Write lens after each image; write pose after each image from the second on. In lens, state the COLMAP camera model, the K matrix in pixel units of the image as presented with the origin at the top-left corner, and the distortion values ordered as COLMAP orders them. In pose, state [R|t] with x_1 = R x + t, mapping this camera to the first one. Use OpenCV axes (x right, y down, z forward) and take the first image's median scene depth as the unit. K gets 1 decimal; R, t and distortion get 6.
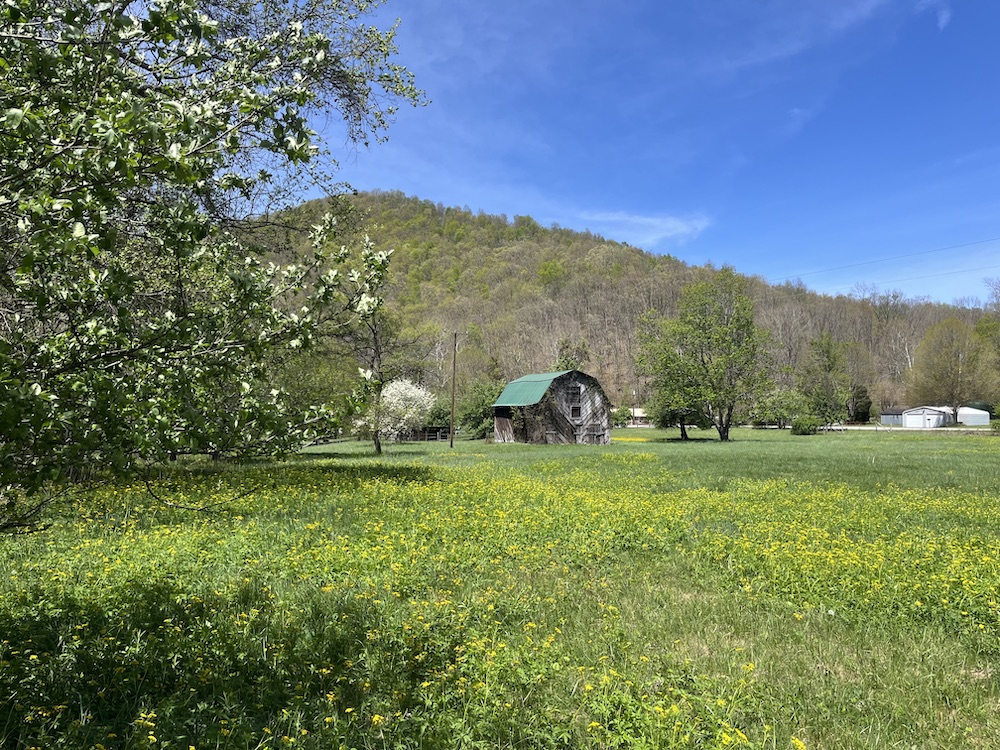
lens RADIAL K [[766.7, 0, 500.0], [0, 766.7, 375.0], [0, 0, 1]] dist [0.073557, -0.097273]
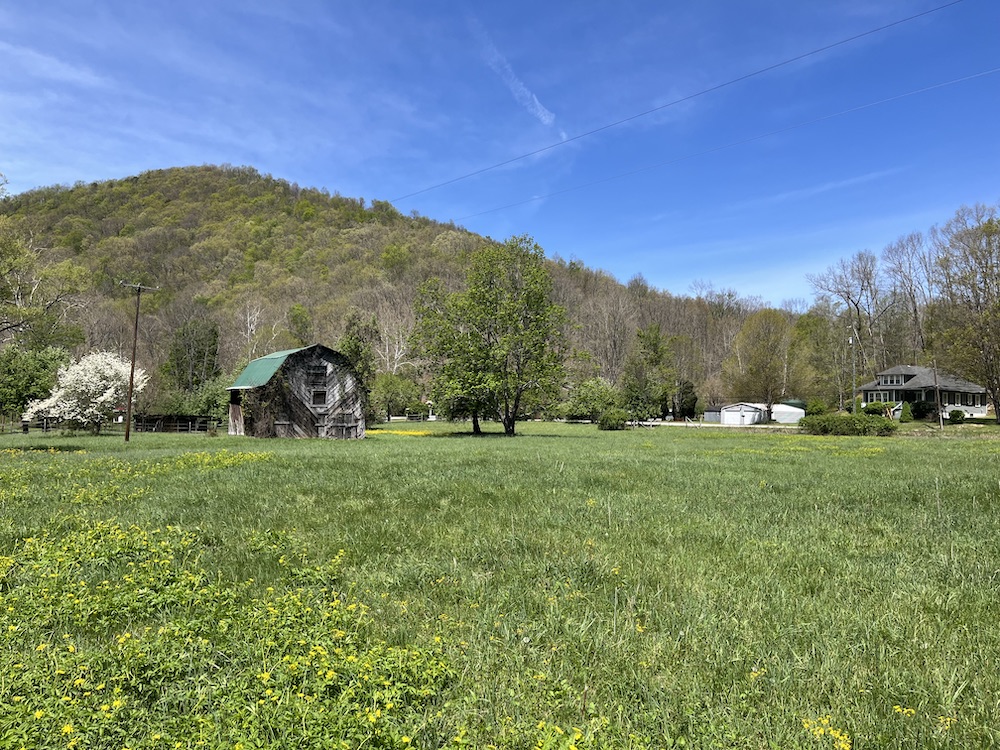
lens RADIAL K [[744.6, 0, 500.0], [0, 744.6, 375.0], [0, 0, 1]] dist [0.011033, 0.000349]
pose [[0.987965, 0.026438, 0.152401, 0.118387], [-0.027343, 0.999619, 0.003845, 0.011781], [-0.152241, -0.007966, 0.988311, 0.148058]]
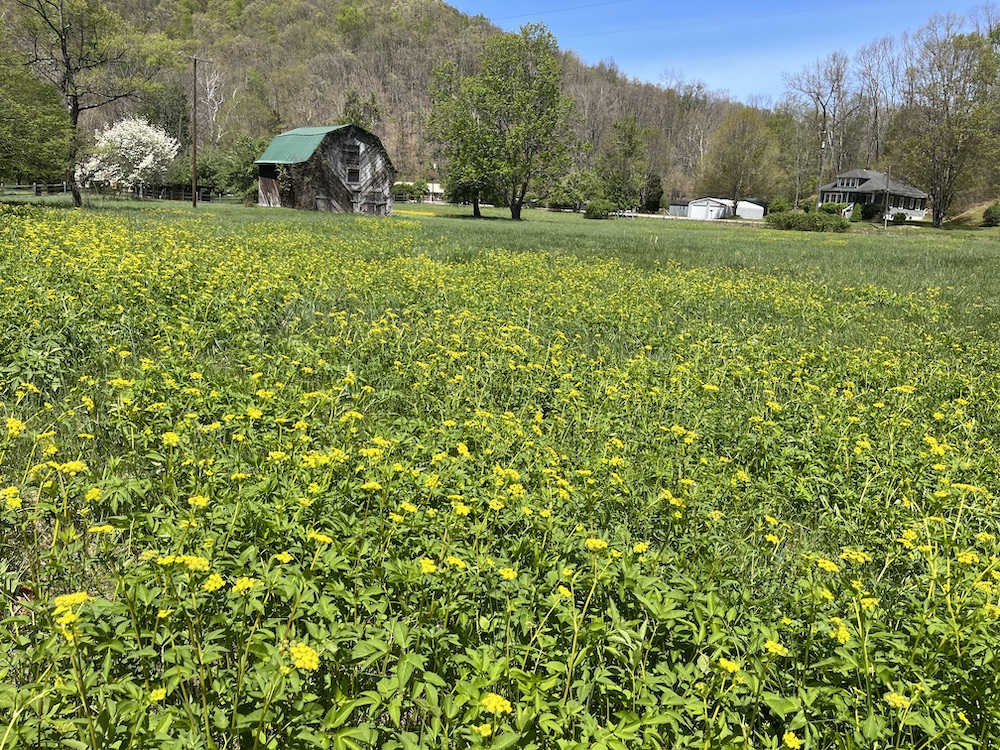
lens RADIAL K [[764.7, 0, 506.6], [0, 764.7, 362.1], [0, 0, 1]] dist [0.067629, -0.103580]
pose [[0.966741, 0.009936, 0.255565, 0.033346], [-0.077128, 0.964052, 0.254275, 0.012191], [-0.243851, -0.265529, 0.932755, 0.066740]]
